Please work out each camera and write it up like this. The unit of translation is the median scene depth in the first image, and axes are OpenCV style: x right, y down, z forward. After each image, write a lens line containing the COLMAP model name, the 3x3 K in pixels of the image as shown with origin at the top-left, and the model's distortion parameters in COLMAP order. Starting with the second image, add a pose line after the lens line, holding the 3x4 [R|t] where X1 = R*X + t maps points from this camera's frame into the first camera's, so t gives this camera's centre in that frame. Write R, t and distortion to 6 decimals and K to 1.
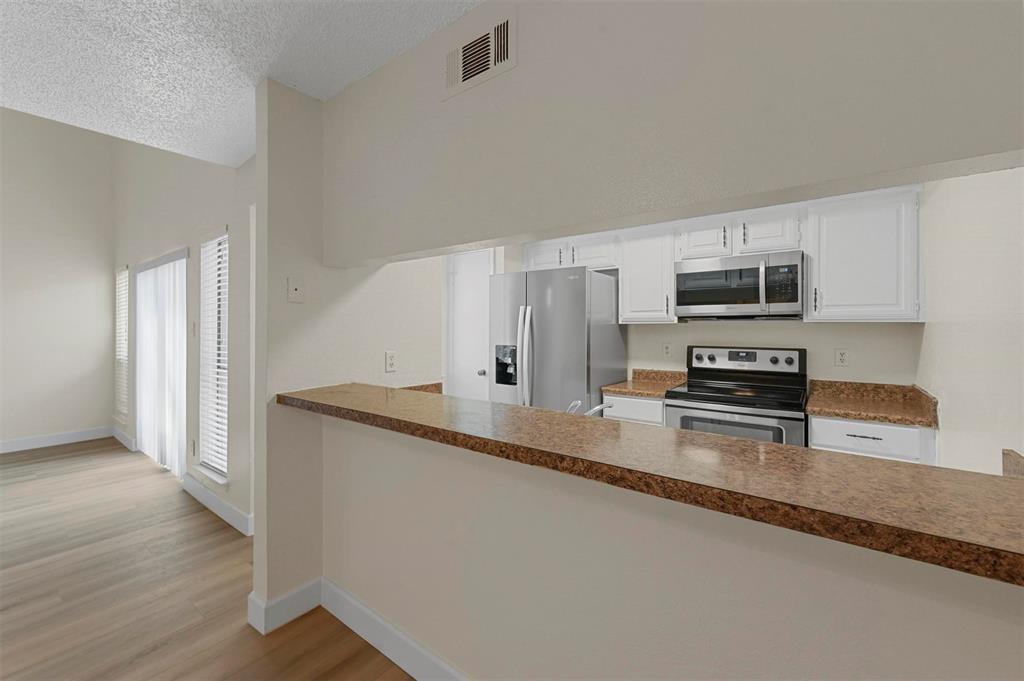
lens RADIAL K [[412.2, 0, 519.0], [0, 412.2, 322.6], [0, 0, 1]] dist [0.002728, -0.000305]
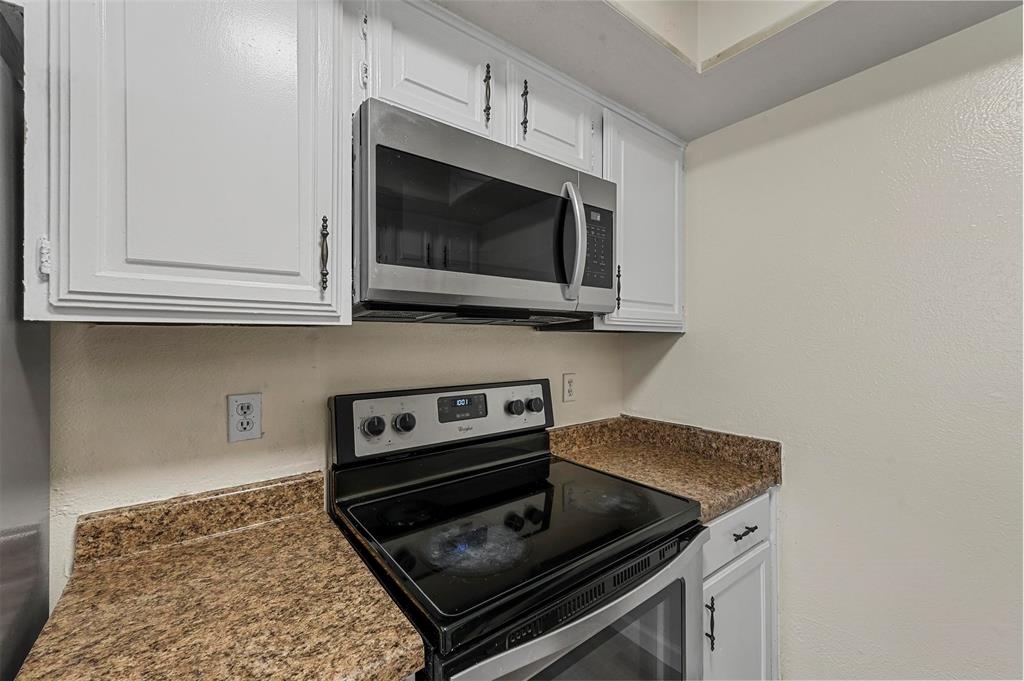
lens RADIAL K [[412.2, 0, 508.0], [0, 412.2, 339.1], [0, 0, 1]] dist [0.002728, -0.000305]
pose [[0.278597, -0.001229, 0.960407, 0.150296], [-0.012317, 0.999912, 0.004853, 0.008767], [-0.960329, -0.013182, 0.278557, 0.878465]]
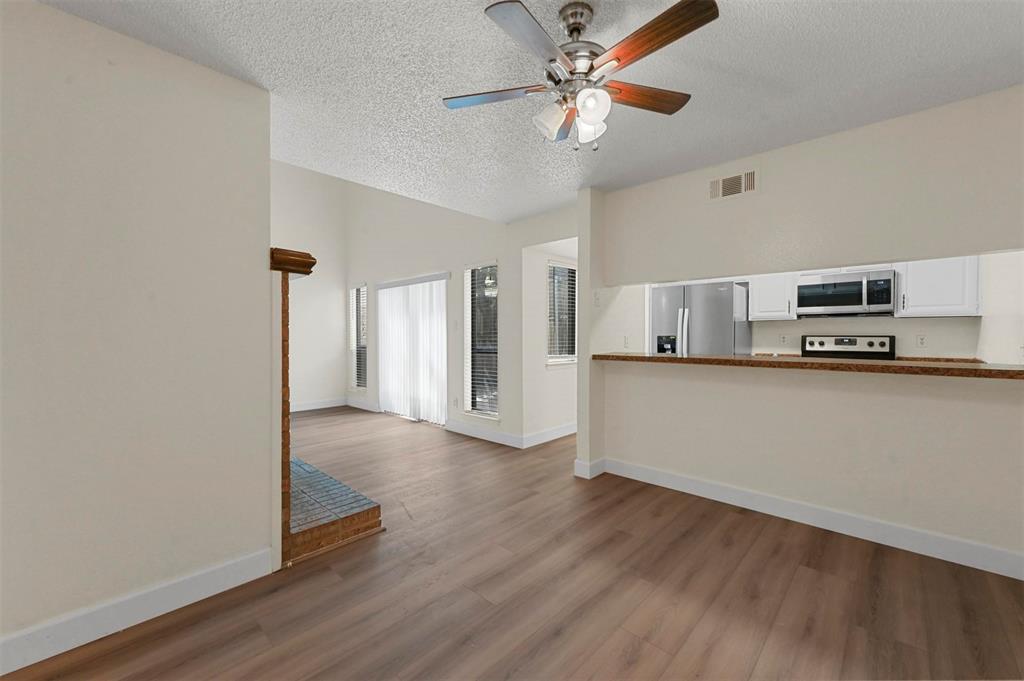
lens RADIAL K [[412.2, 0, 511.4], [0, 412.2, 337.3], [0, 0, 1]] dist [0.002728, -0.000305]
pose [[0.994011, -0.000388, -0.109278, -0.489901], [0.002363, 0.999836, 0.017947, 0.038834], [0.109253, -0.018098, 0.993849, -0.597019]]
